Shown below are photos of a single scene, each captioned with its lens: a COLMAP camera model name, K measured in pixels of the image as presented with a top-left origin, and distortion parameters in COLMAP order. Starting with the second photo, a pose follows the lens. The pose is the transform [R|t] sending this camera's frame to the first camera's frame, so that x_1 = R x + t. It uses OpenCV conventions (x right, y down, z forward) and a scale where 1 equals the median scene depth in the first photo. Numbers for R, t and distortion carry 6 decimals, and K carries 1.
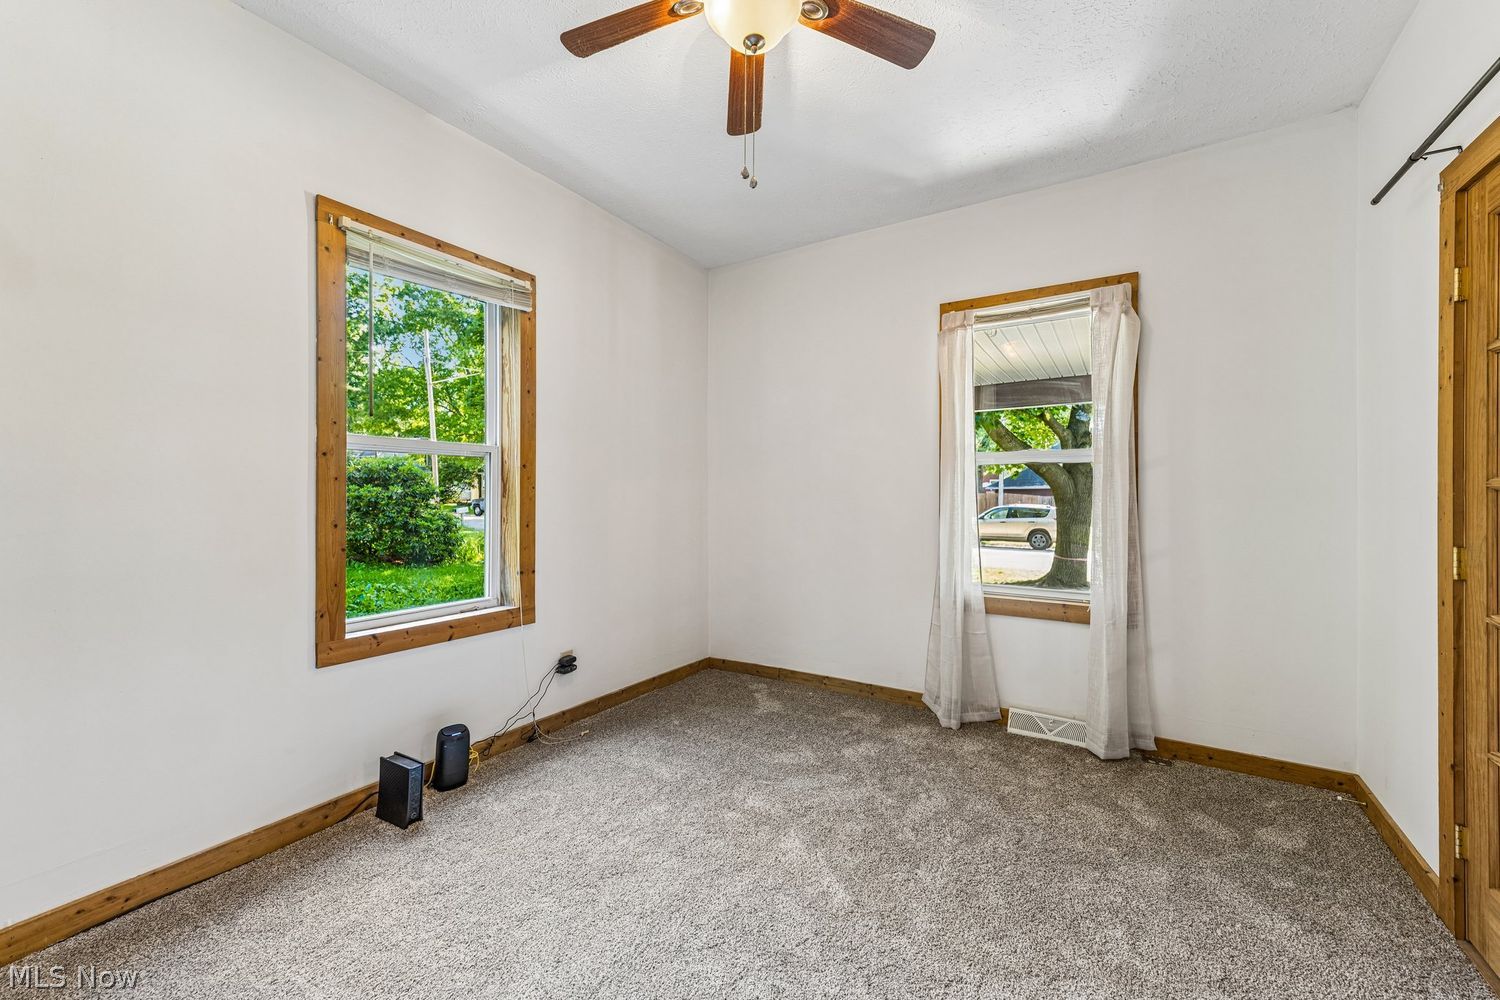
lens RADIAL K [[597.4, 0, 744.3], [0, 597.4, 490.7], [0, 0, 1]] dist [0.006144, -0.000161]
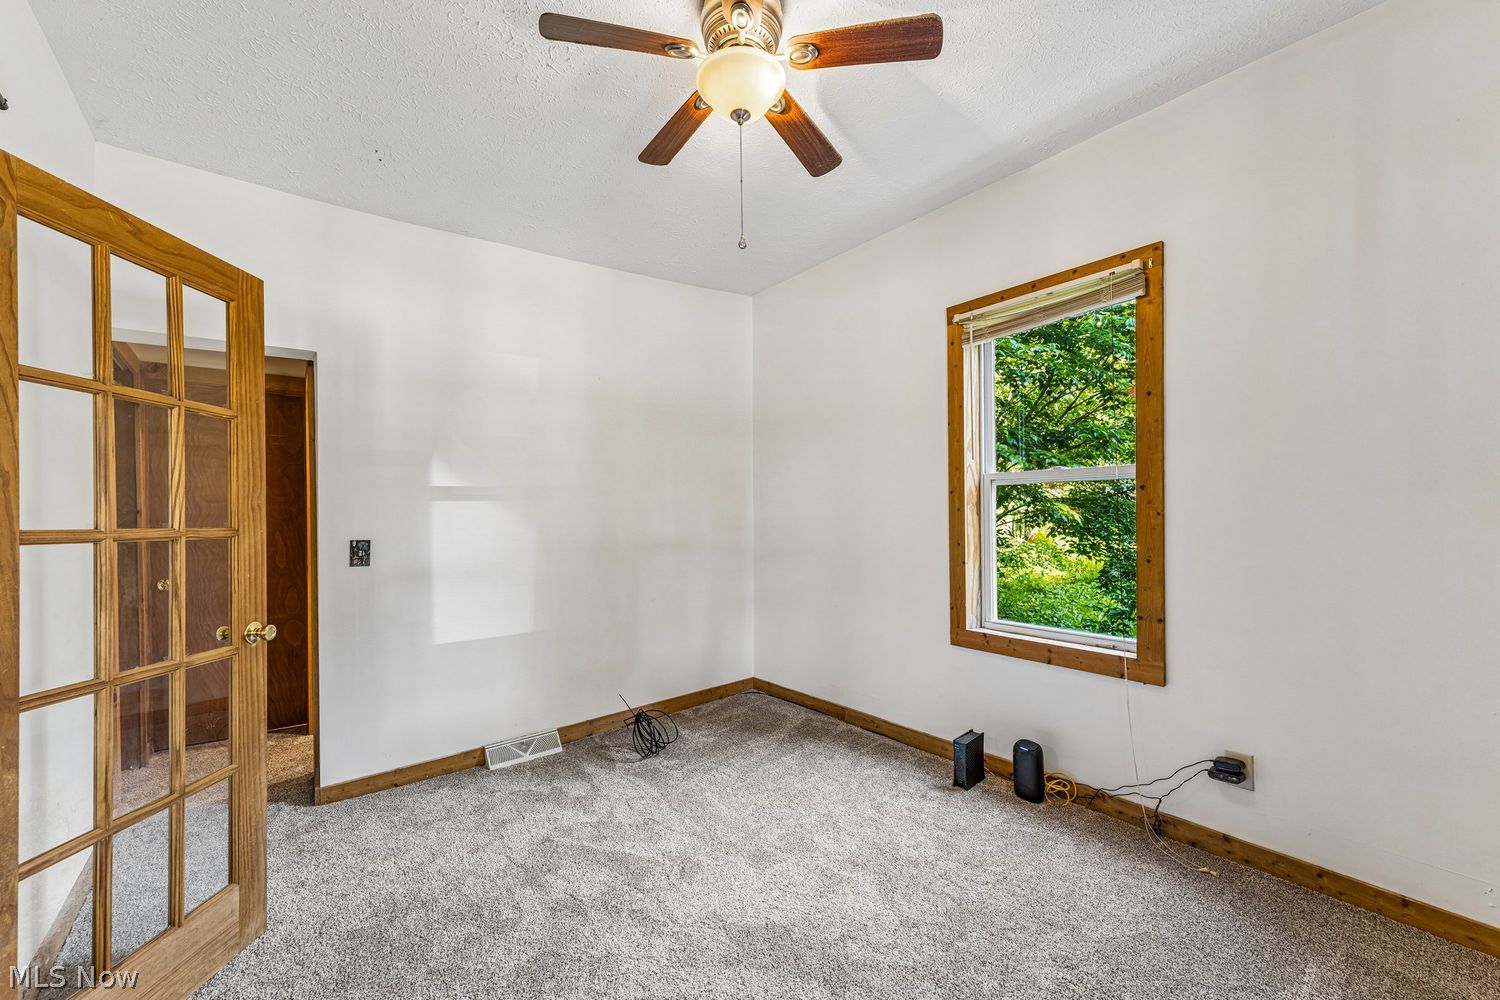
lens RADIAL K [[602.1, 0, 745.1], [0, 602.1, 509.1], [0, 0, 1]] dist [0.007293, 0.000045]
pose [[-0.344959, -0.003301, -0.938612, 0.584564], [0.016624, 0.999815, -0.009625, -0.012258], [0.938470, -0.018924, -0.344841, 0.771343]]
